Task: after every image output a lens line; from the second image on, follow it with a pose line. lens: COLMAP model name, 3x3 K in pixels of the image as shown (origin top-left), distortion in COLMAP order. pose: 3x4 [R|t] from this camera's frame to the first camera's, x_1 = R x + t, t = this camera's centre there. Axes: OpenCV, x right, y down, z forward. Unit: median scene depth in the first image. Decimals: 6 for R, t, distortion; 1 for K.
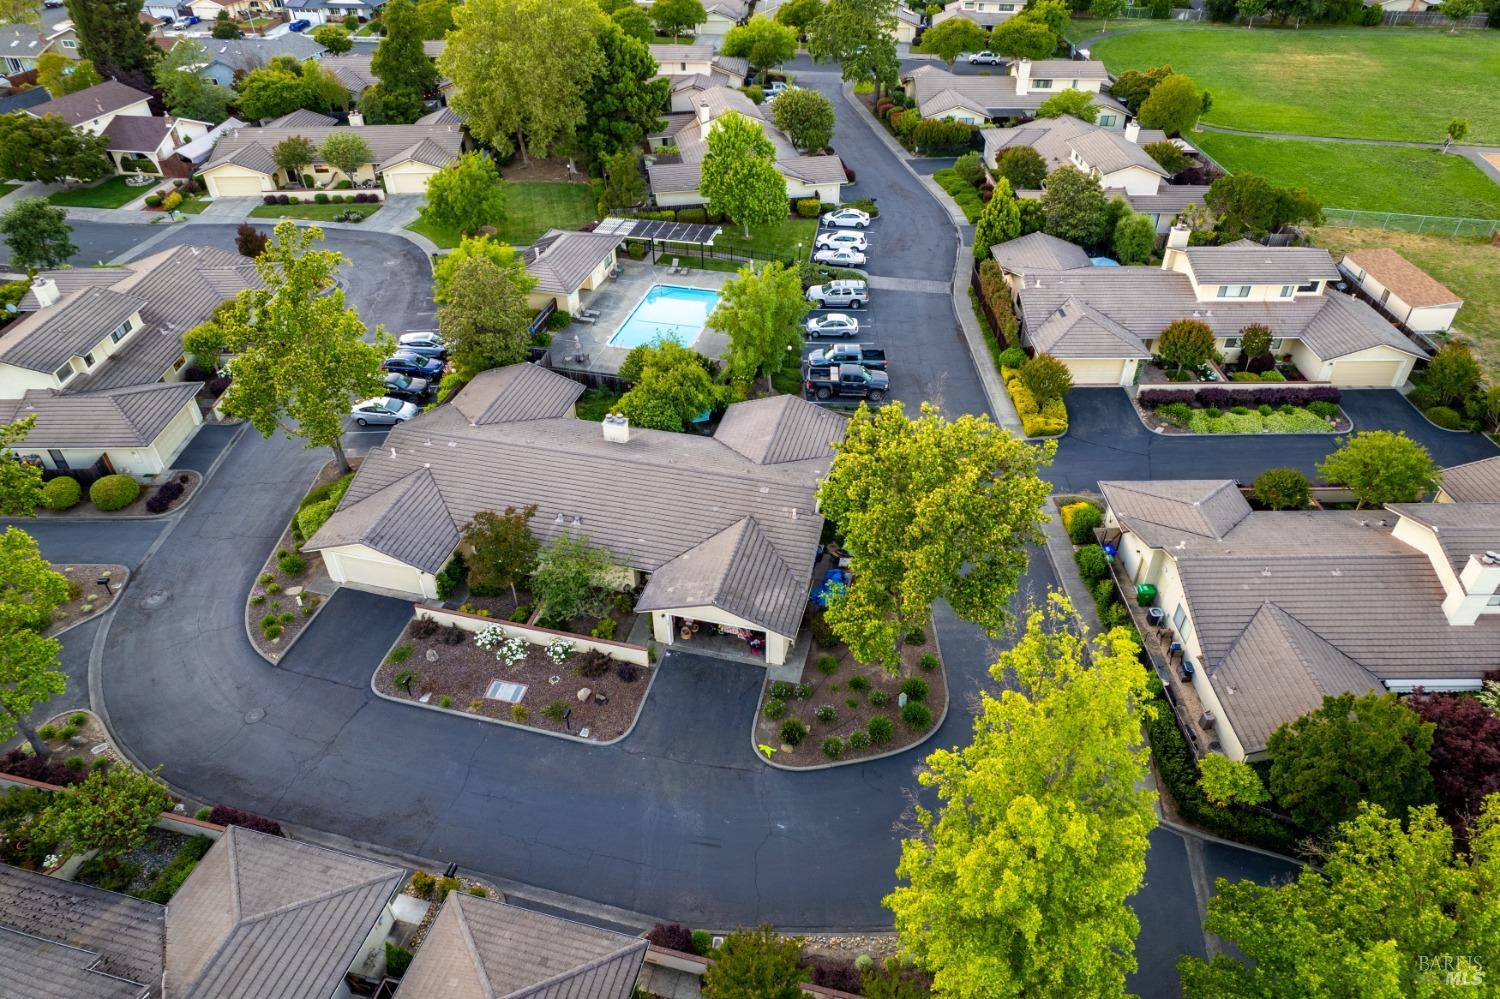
lens RADIAL K [[962.0, 0, 750.0], [0, 962.0, 499.5], [0, 0, 1]] dist [-0.077774, 0.075295]
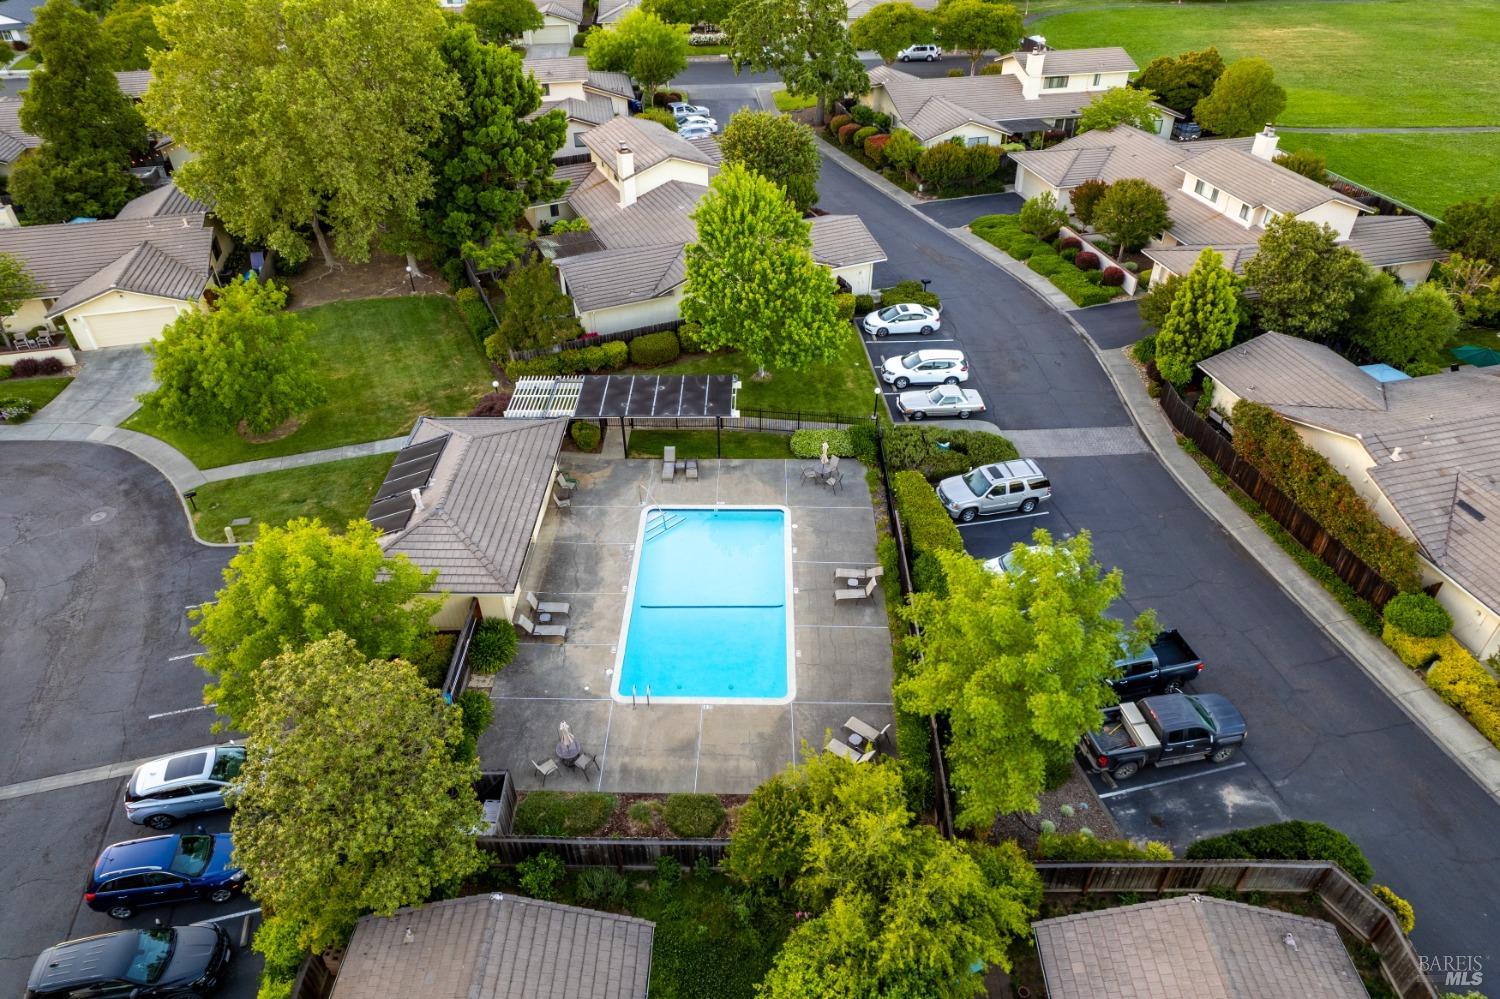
lens RADIAL K [[962.0, 0, 750.0], [0, 962.0, 499.5], [0, 0, 1]] dist [-0.077774, 0.075295]
pose [[0.972110, -0.141486, 0.187039, -0.120657], [0.142857, 0.989724, 0.006197, -0.189902], [-0.185993, 0.020696, 0.982333, 0.398434]]
